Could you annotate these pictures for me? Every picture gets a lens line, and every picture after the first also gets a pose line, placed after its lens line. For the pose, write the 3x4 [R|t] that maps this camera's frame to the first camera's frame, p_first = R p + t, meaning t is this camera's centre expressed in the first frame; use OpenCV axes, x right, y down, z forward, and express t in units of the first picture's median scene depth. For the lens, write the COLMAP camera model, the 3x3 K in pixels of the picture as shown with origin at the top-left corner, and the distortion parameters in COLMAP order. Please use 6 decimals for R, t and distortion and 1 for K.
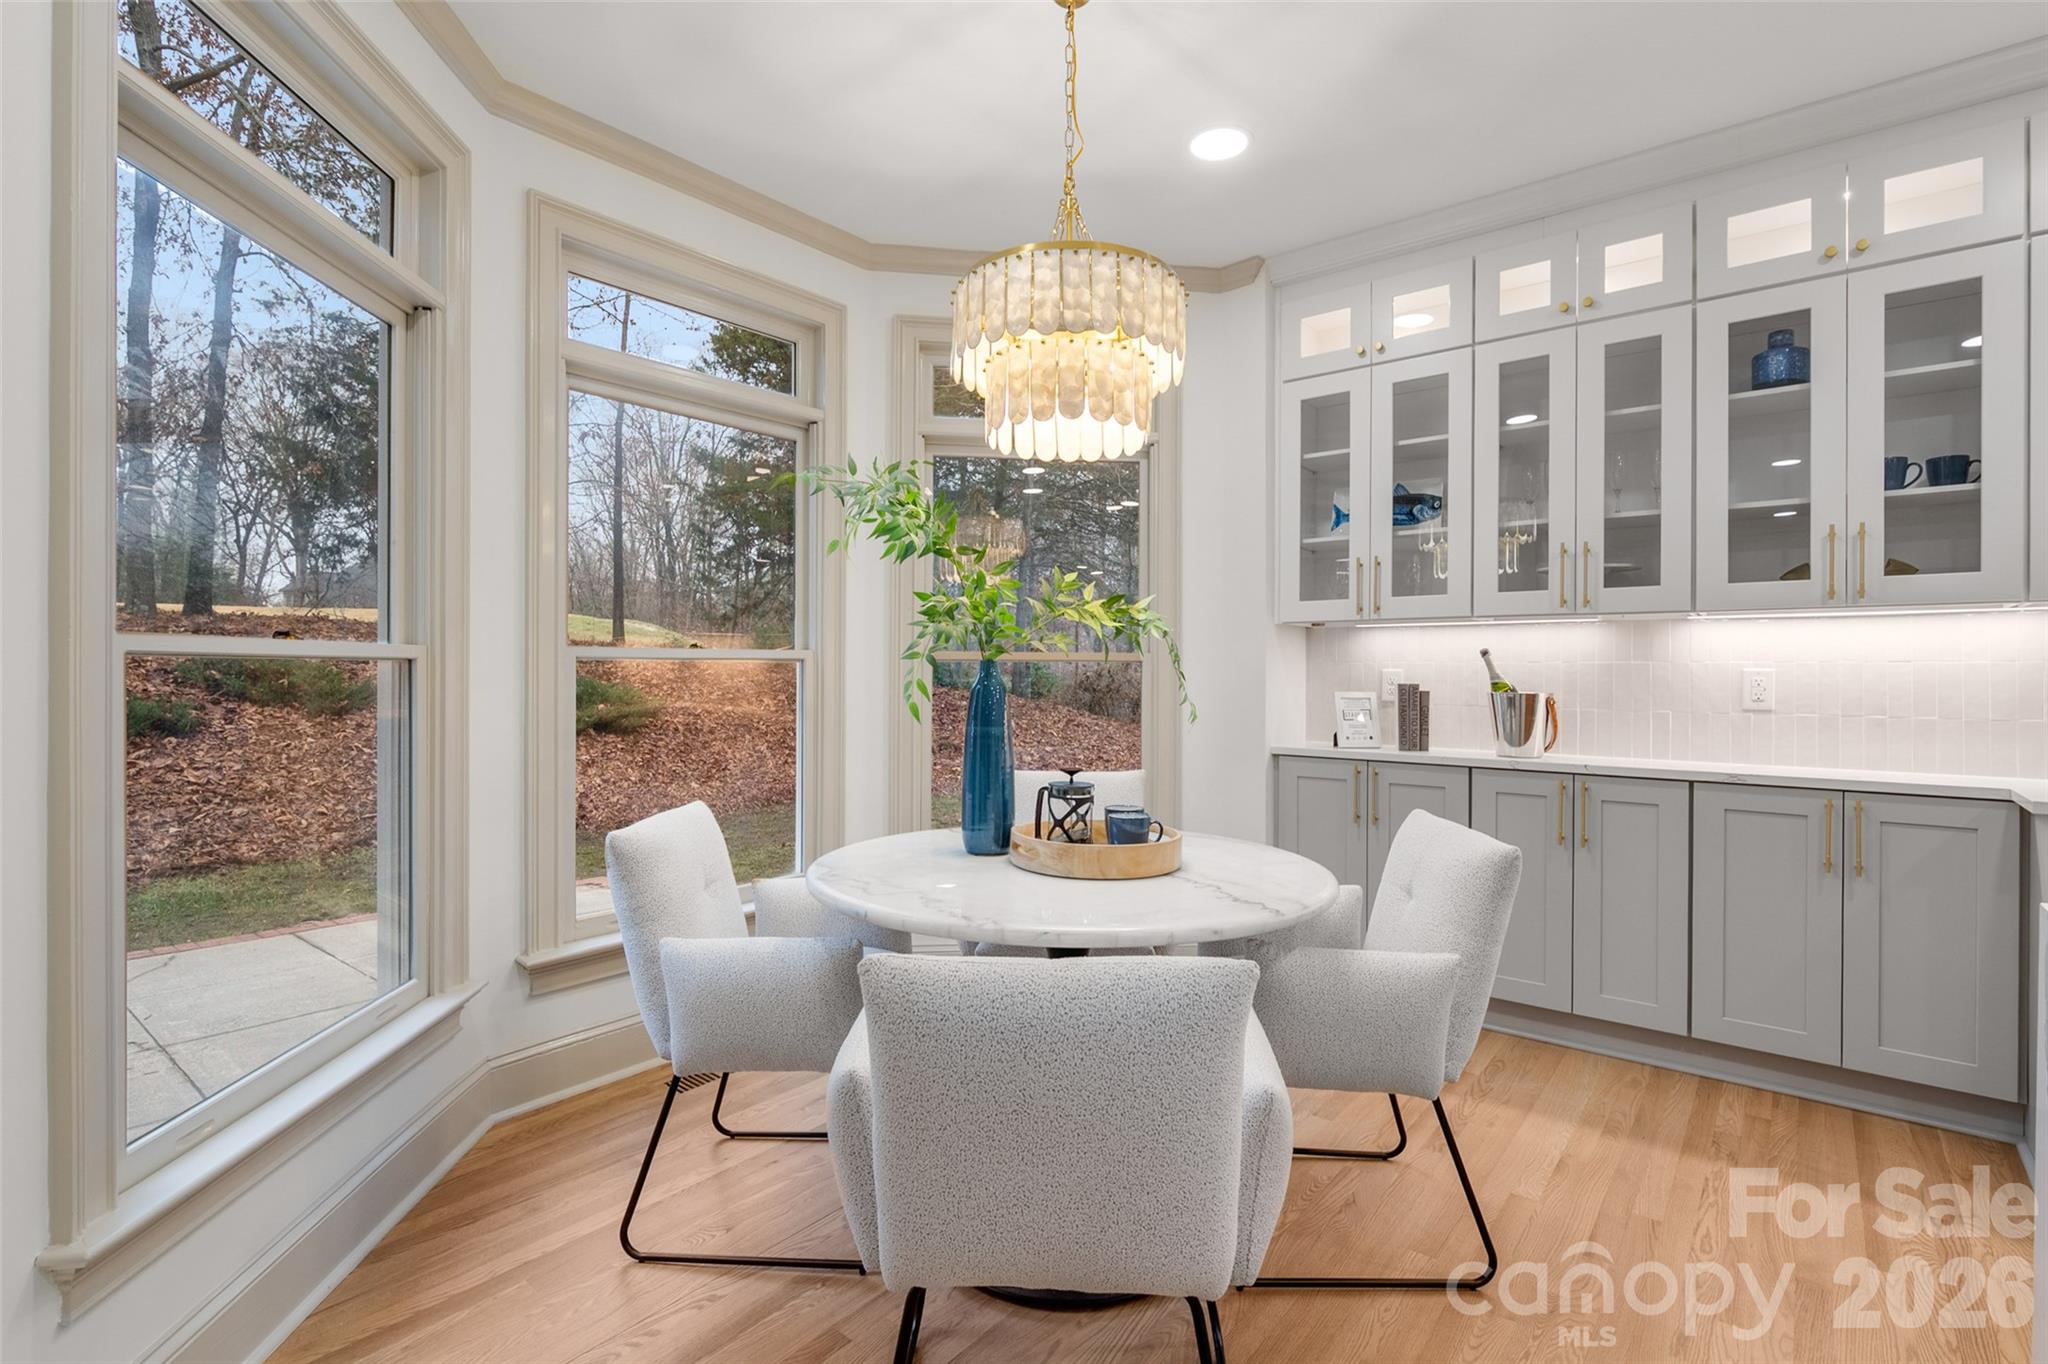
lens RADIAL K [[961.5, 0, 1031.9], [0, 961.5, 672.2], [0, 0, 1]] dist [-0.001181, -0.000863]
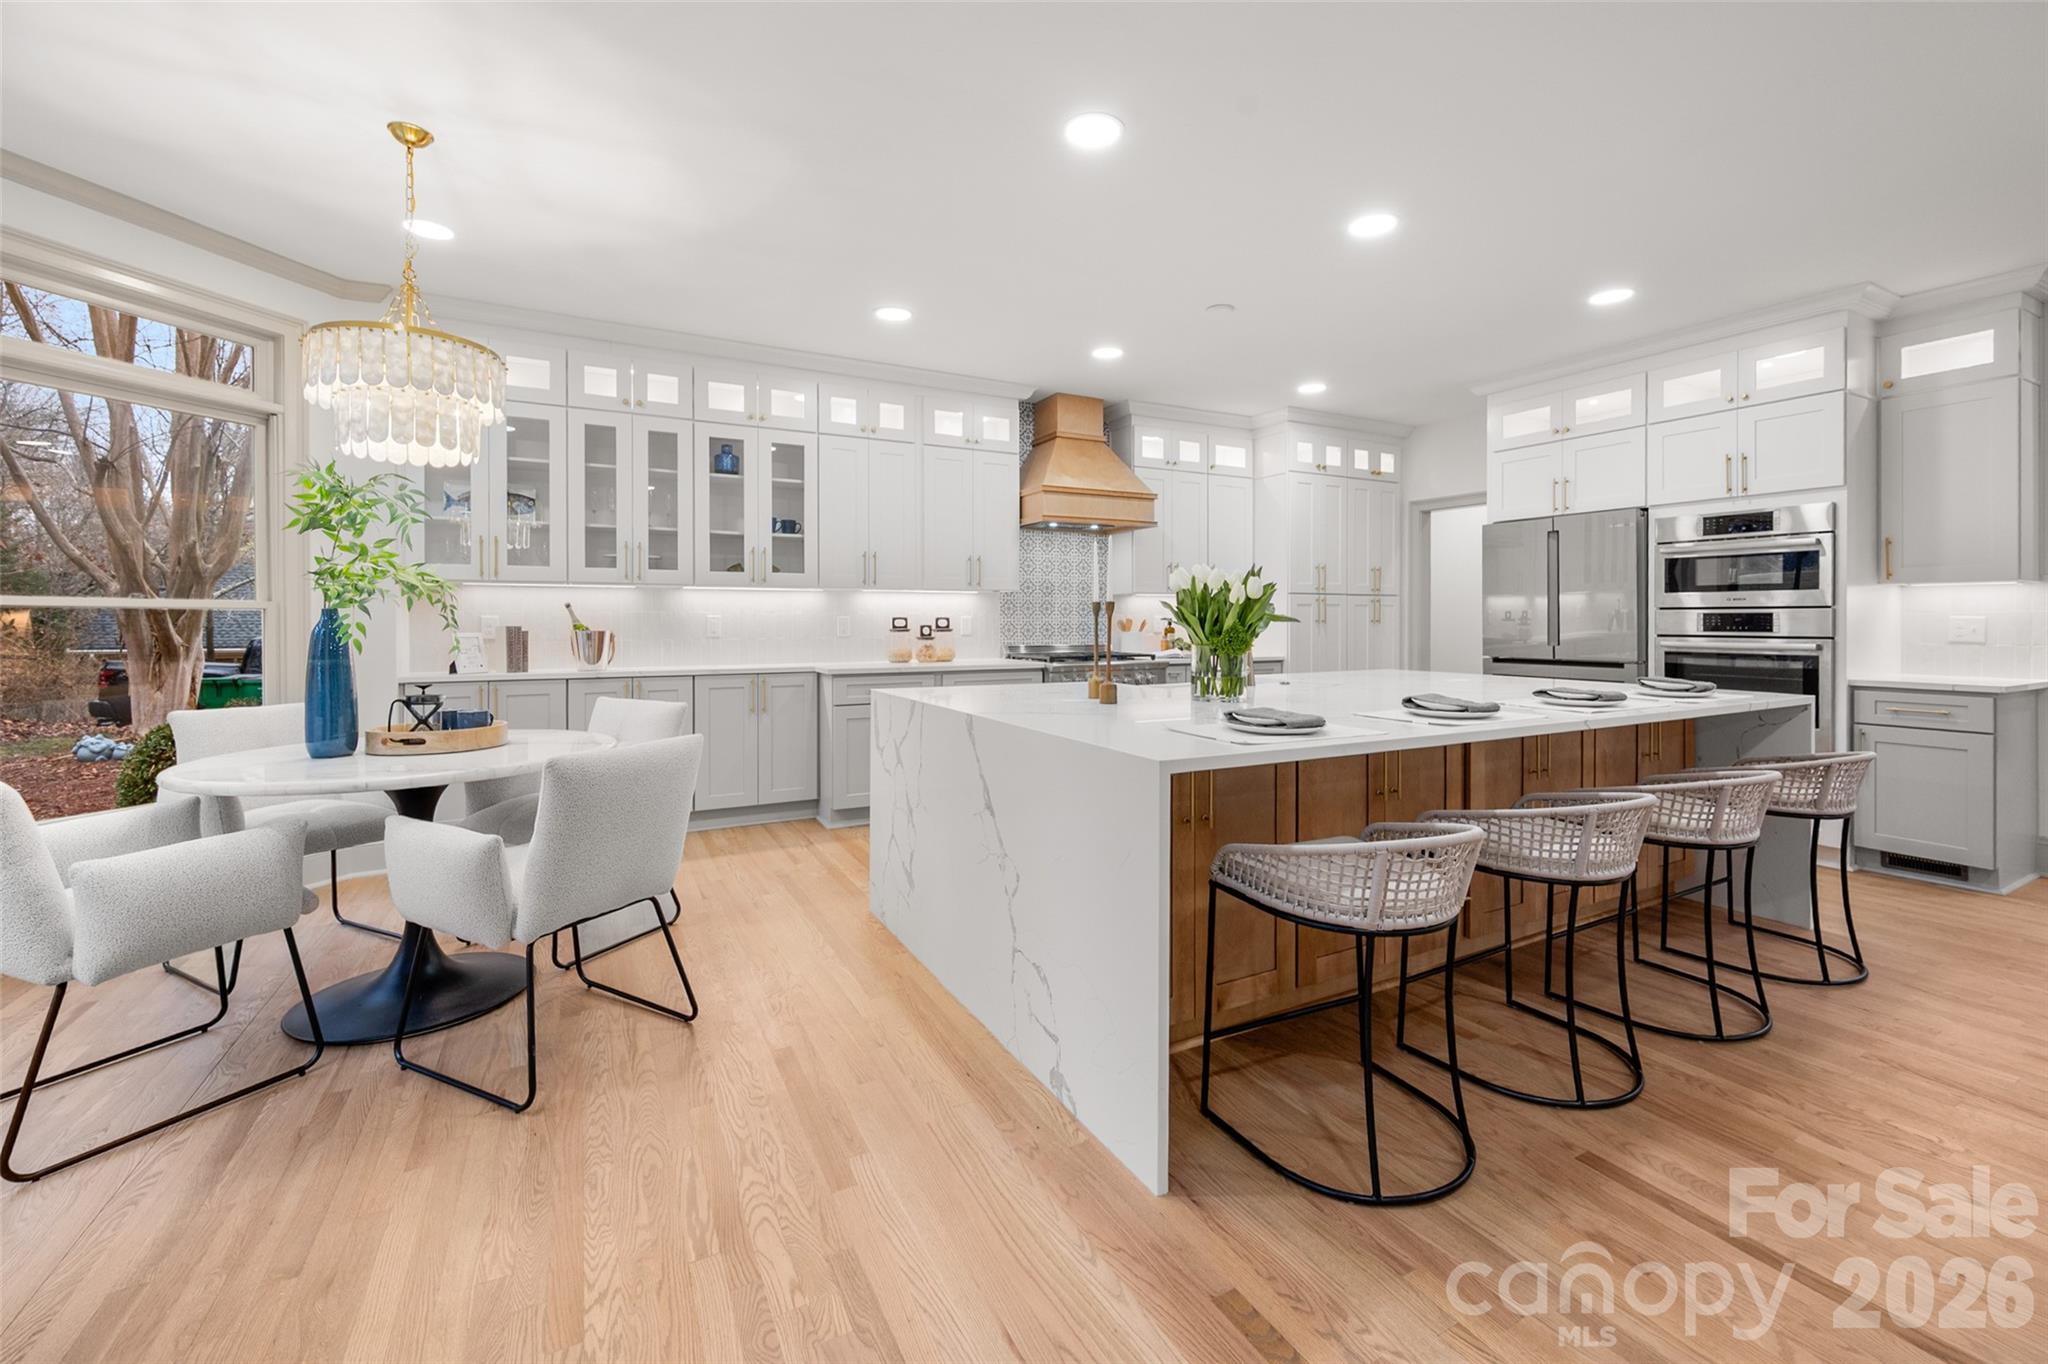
lens RADIAL K [[843.2, 0, 1034.2], [0, 843.2, 625.2], [0, 0, 1]] dist [0.001126, -0.000103]
pose [[0.384870, -0.009982, 0.922917, -0.567283], [0.002177, 0.999949, 0.009907, 0.000467], [-0.922968, -0.001804, 0.384872, -0.245951]]
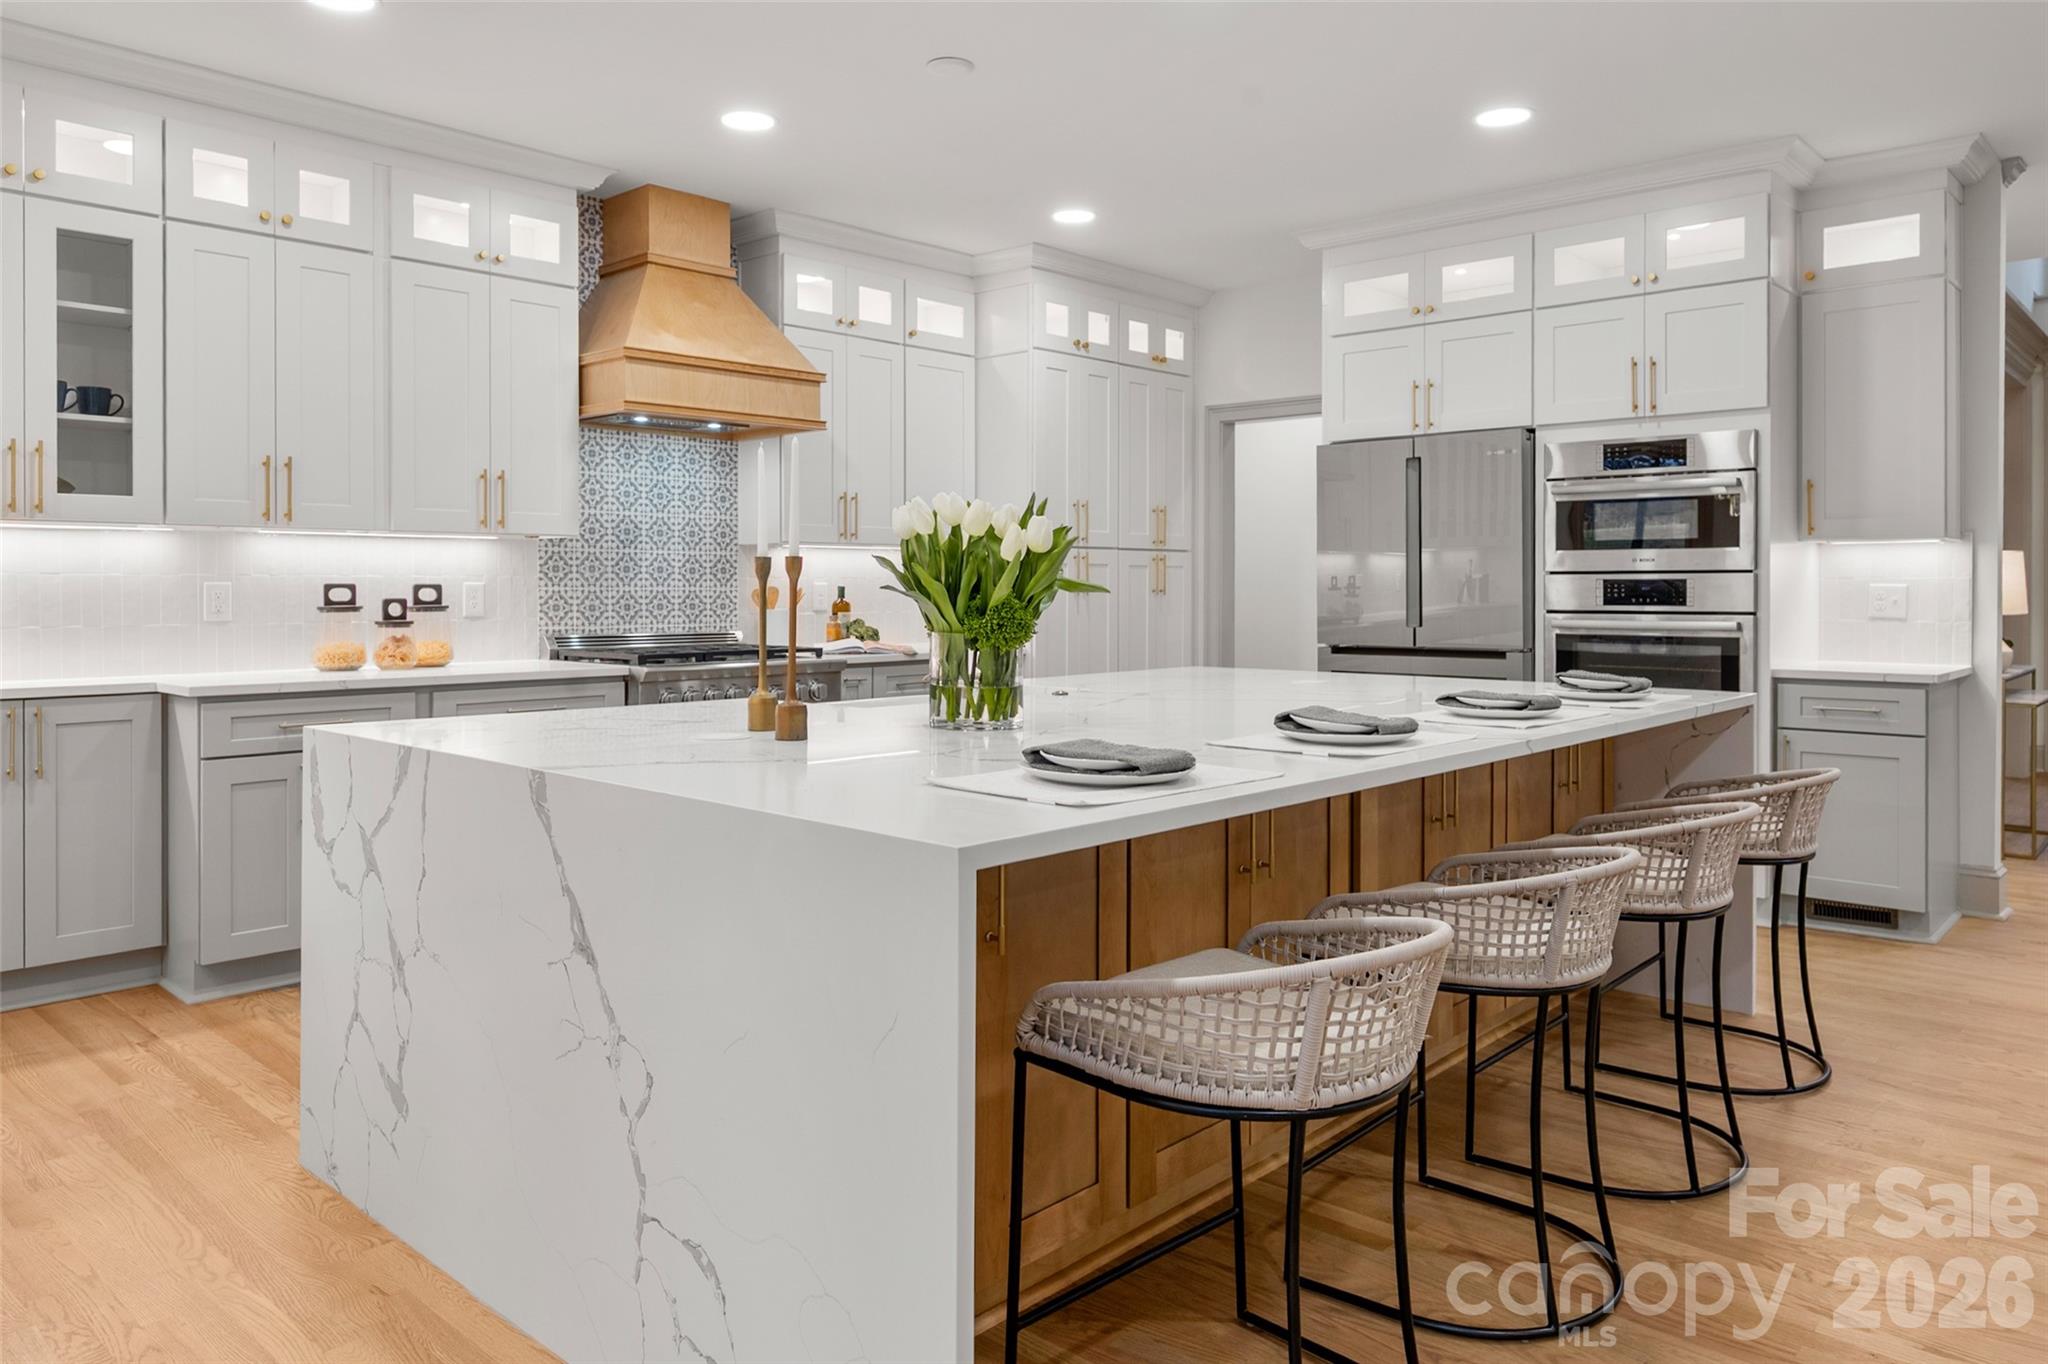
lens RADIAL K [[1387.6, 0, 1036.1], [0, 1387.6, 594.6], [0, 0, 1]] dist [-0.001655, -0.001553]
pose [[0.061860, -0.007941, 0.998053, -0.510563], [0.001083, 0.999968, 0.007889, 0.001037], [-0.998084, 0.000593, 0.061866, -0.155689]]
